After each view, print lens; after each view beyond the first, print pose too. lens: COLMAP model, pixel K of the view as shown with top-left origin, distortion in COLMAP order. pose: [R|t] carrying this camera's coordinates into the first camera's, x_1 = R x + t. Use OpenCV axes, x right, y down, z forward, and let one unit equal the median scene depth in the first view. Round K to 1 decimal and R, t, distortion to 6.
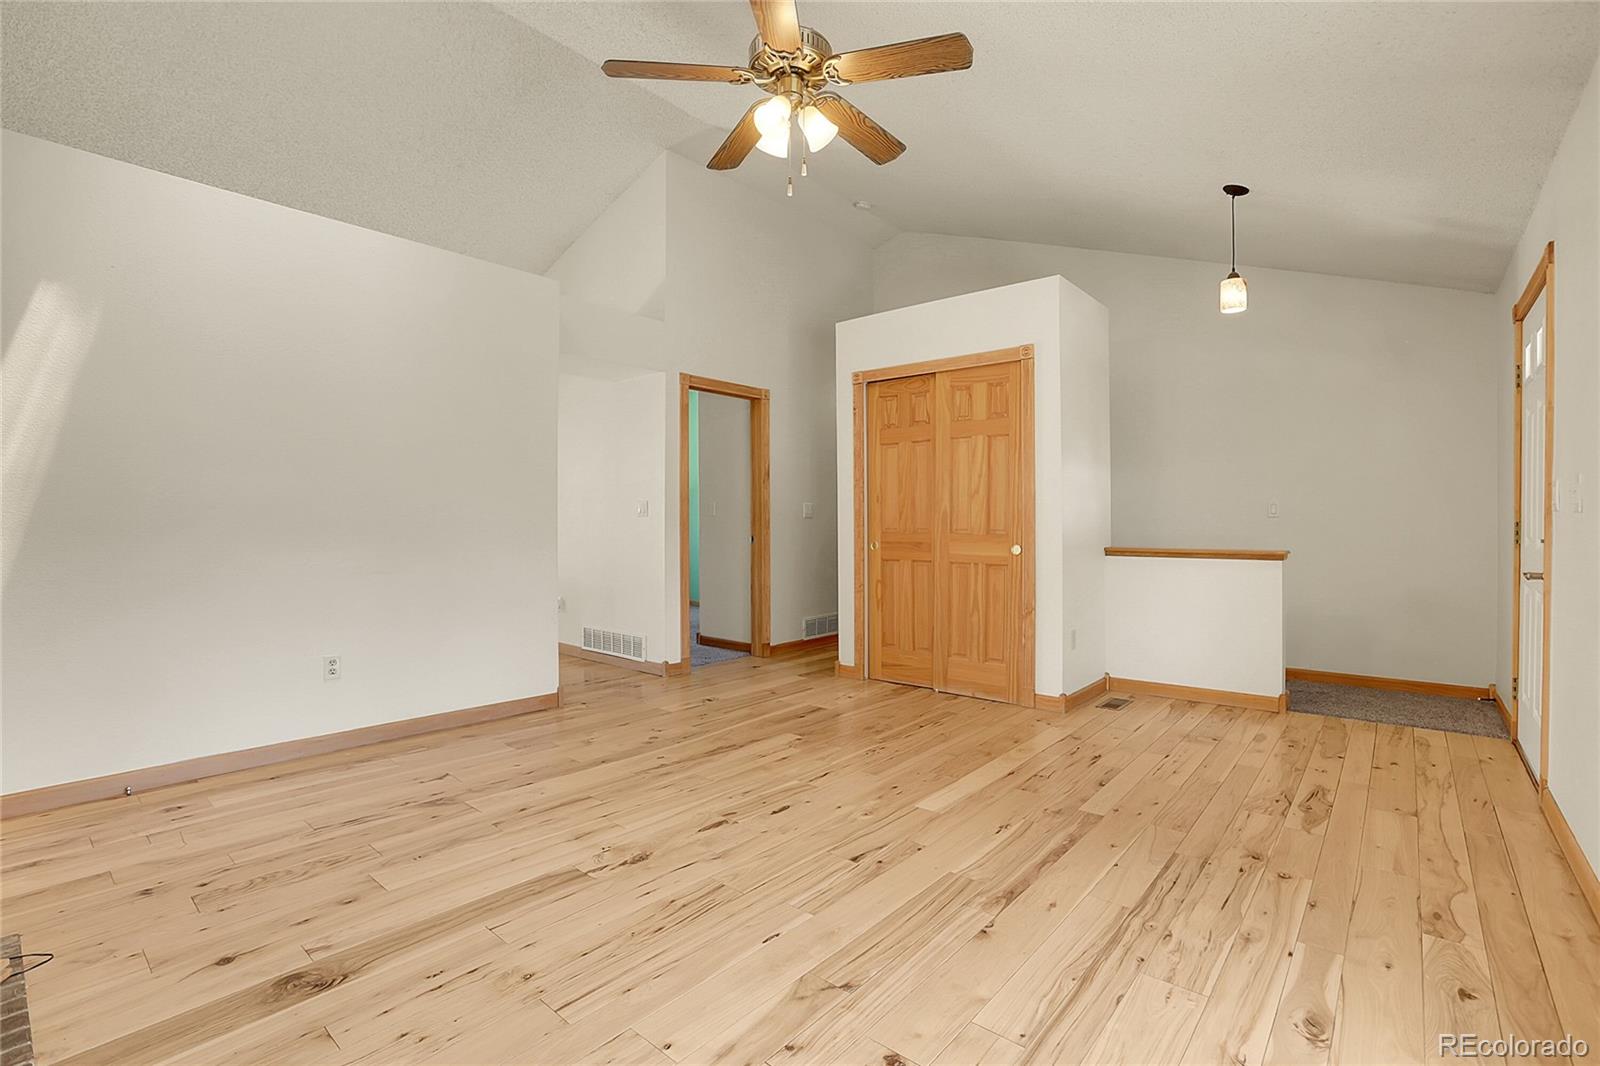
lens RADIAL K [[733.7, 0, 809.8], [0, 733.7, 527.2], [0, 0, 1]] dist [-0.053687, 0.015050]
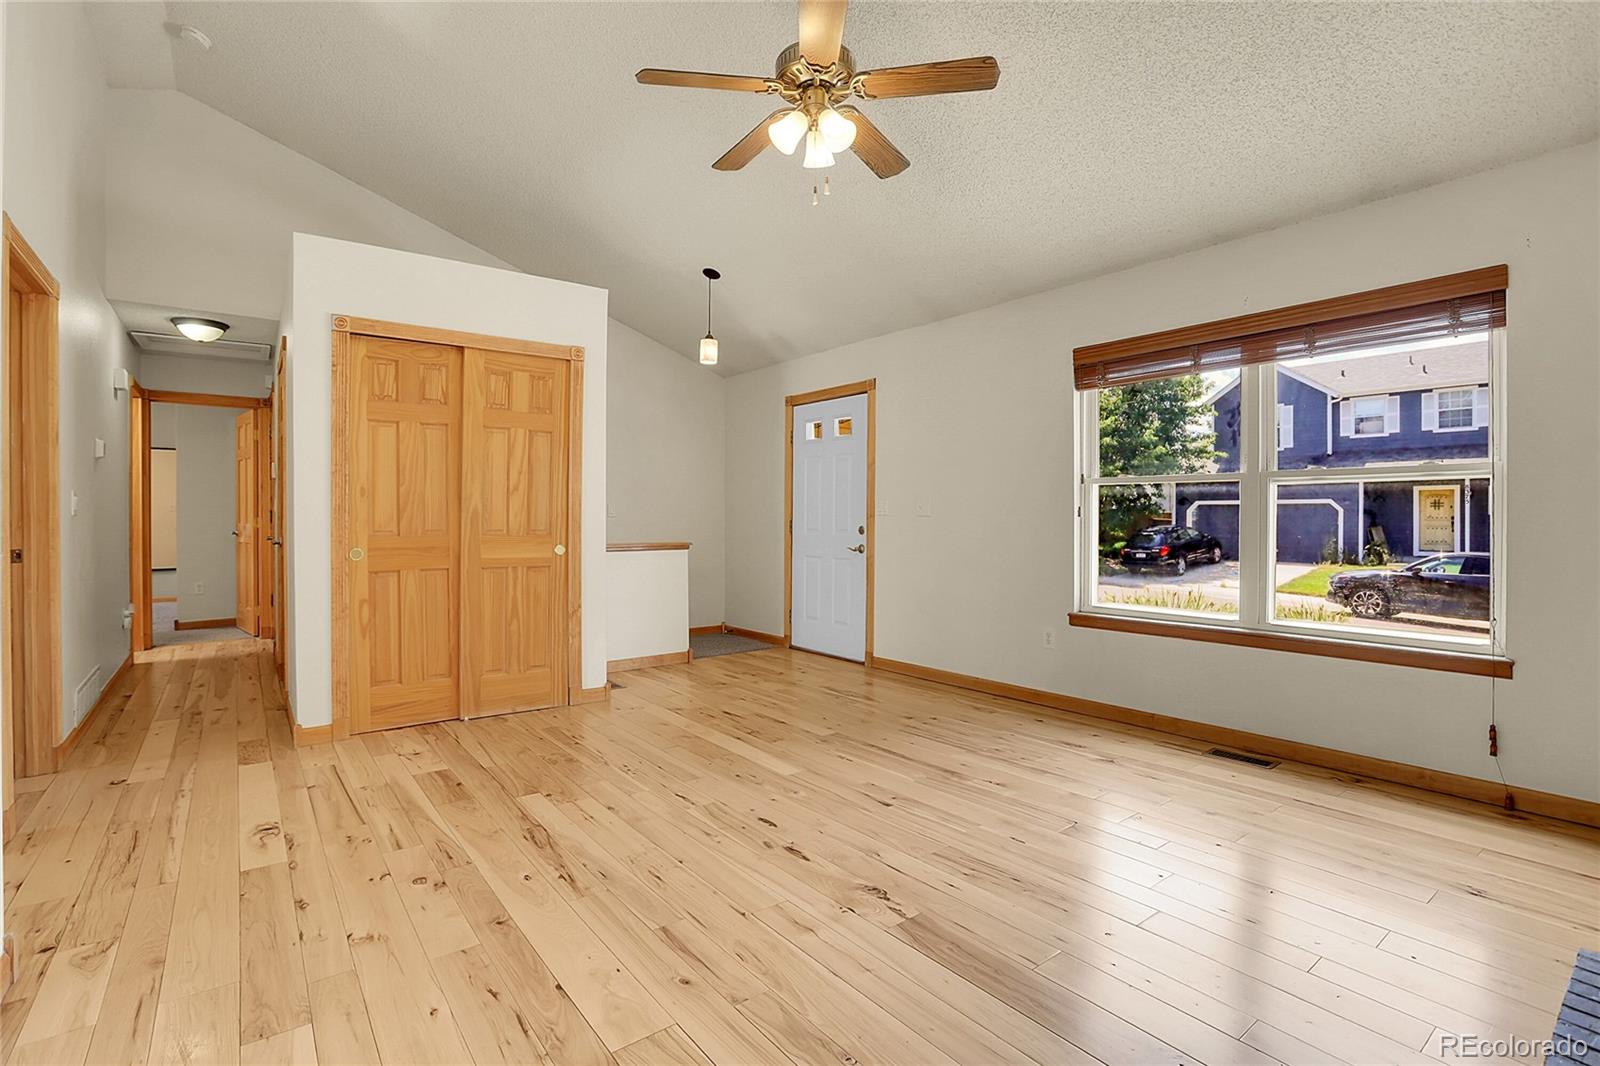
lens RADIAL K [[733.7, 0, 792.3], [0, 733.7, 518.7], [0, 0, 1]] dist [-0.053687, 0.015050]
pose [[0.218384, 0.000540, 0.975863, -0.824563], [0.005761, 0.999982, -0.001843, -0.010242], [-0.975846, 0.006024, 0.218377, 0.638895]]
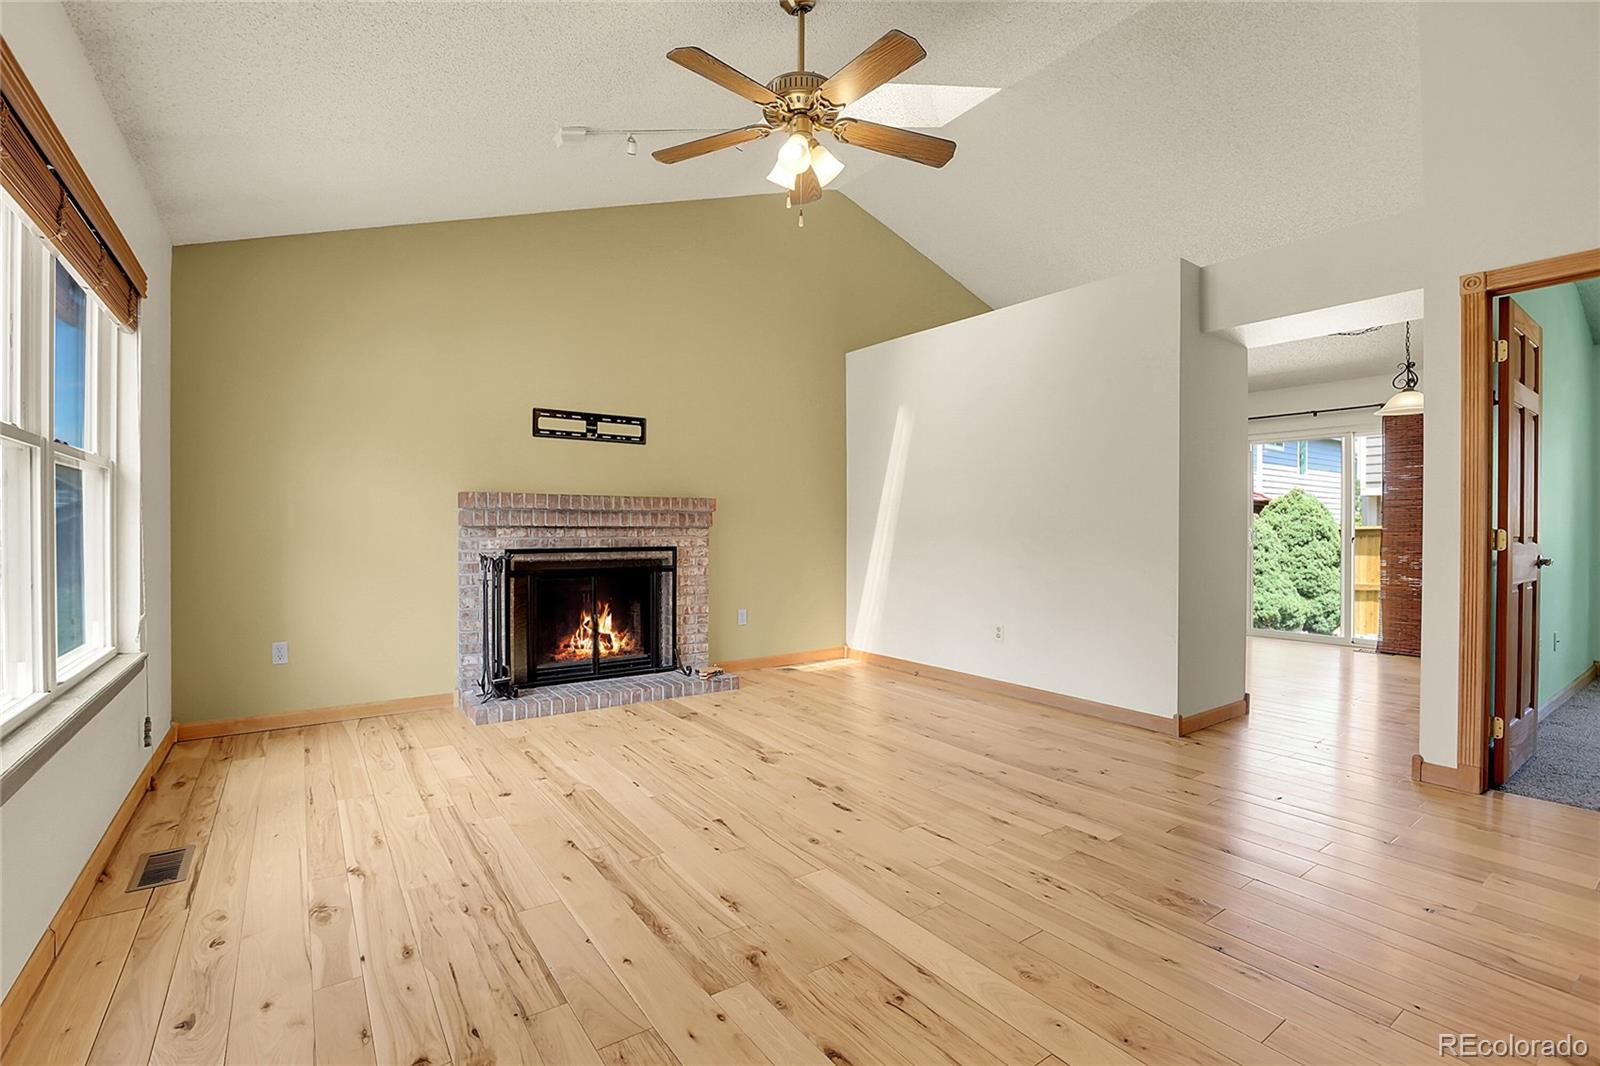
lens RADIAL K [[733.7, 0, 808.3], [0, 733.7, 533.8], [0, 0, 1]] dist [-0.053687, 0.015050]
pose [[-0.249148, 0.008022, -0.968432, 0.820178], [-0.012026, 0.999863, 0.011376, -0.008842], [0.968391, 0.014481, -0.249017, 1.020134]]
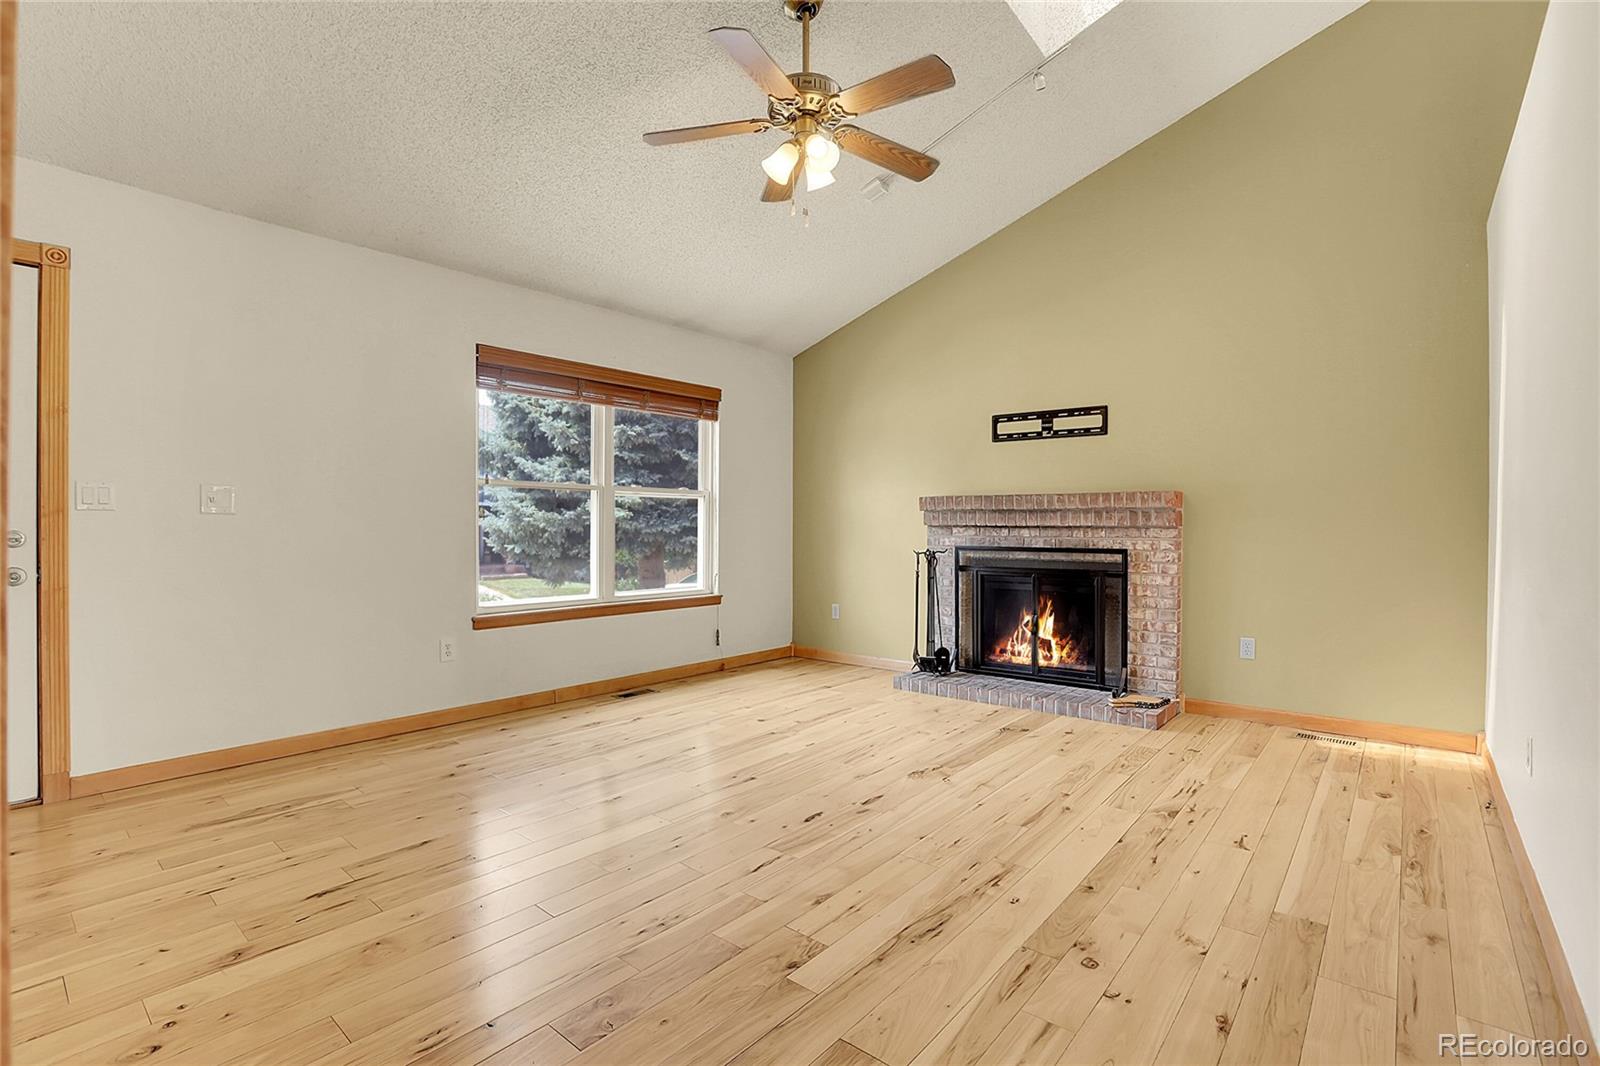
lens RADIAL K [[733.7, 0, 808.8], [0, 733.7, 529.4], [0, 0, 1]] dist [-0.053687, 0.015050]
pose [[-0.999989, -0.004726, 0.000748, -0.027674], [-0.004718, 0.999928, 0.011020, -0.008524], [-0.000800, 0.011016, -0.999939, 1.673112]]
